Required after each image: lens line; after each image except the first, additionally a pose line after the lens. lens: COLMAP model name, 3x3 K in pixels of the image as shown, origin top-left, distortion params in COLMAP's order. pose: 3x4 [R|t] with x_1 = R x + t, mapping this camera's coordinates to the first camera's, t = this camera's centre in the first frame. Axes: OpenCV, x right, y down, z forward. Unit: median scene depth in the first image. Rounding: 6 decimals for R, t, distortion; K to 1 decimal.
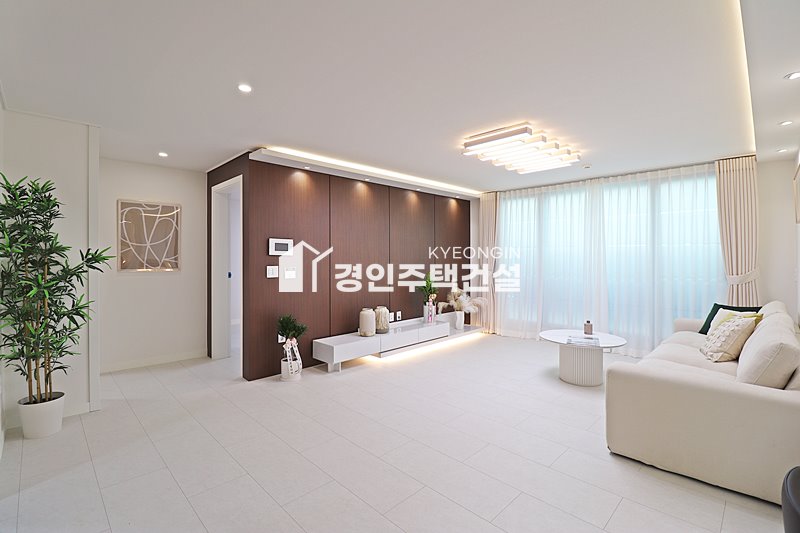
lens RADIAL K [[368.8, 0, 395.2], [0, 368.8, 267.6], [0, 0, 1]] dist [-0.018152, -0.006029]
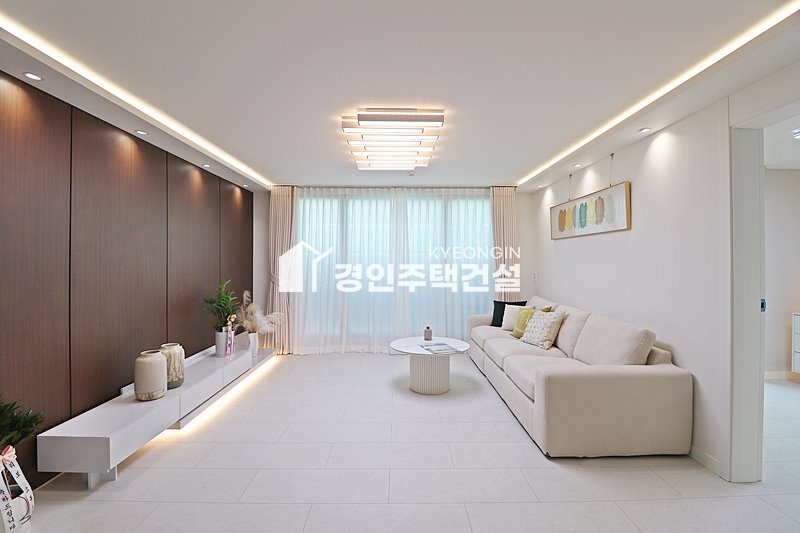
lens RADIAL K [[368.8, 0, 404.7], [0, 368.8, 265.0], [0, 0, 1]] dist [-0.018152, -0.006029]
pose [[0.685221, -0.002412, 0.728331, -0.221423], [0.017519, 0.999760, -0.013172, -0.011455], [-0.728124, 0.021785, 0.685099, 0.306196]]
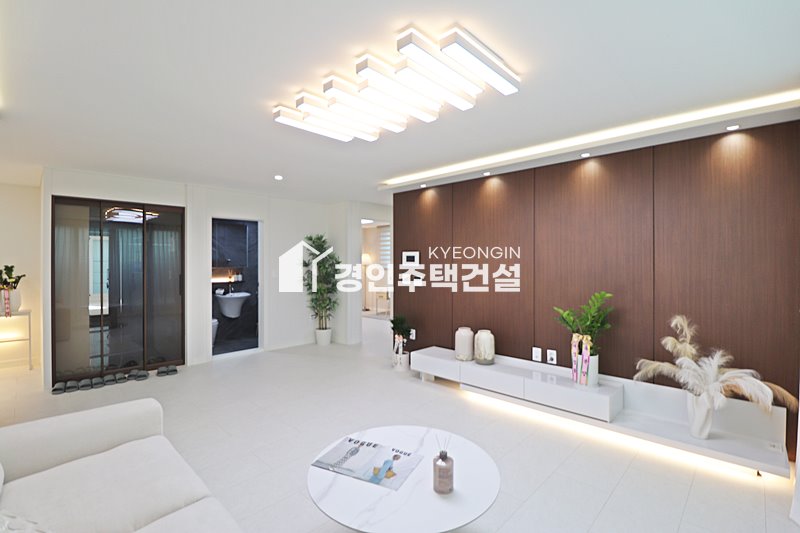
lens RADIAL K [[368.8, 0, 398.6], [0, 368.8, 264.3], [0, 0, 1]] dist [-0.018152, -0.006029]
pose [[0.008128, -0.002431, -0.999964, 0.783791], [-0.030157, 0.999542, -0.002675, -0.029670], [0.999512, 0.030178, 0.008051, 0.842726]]
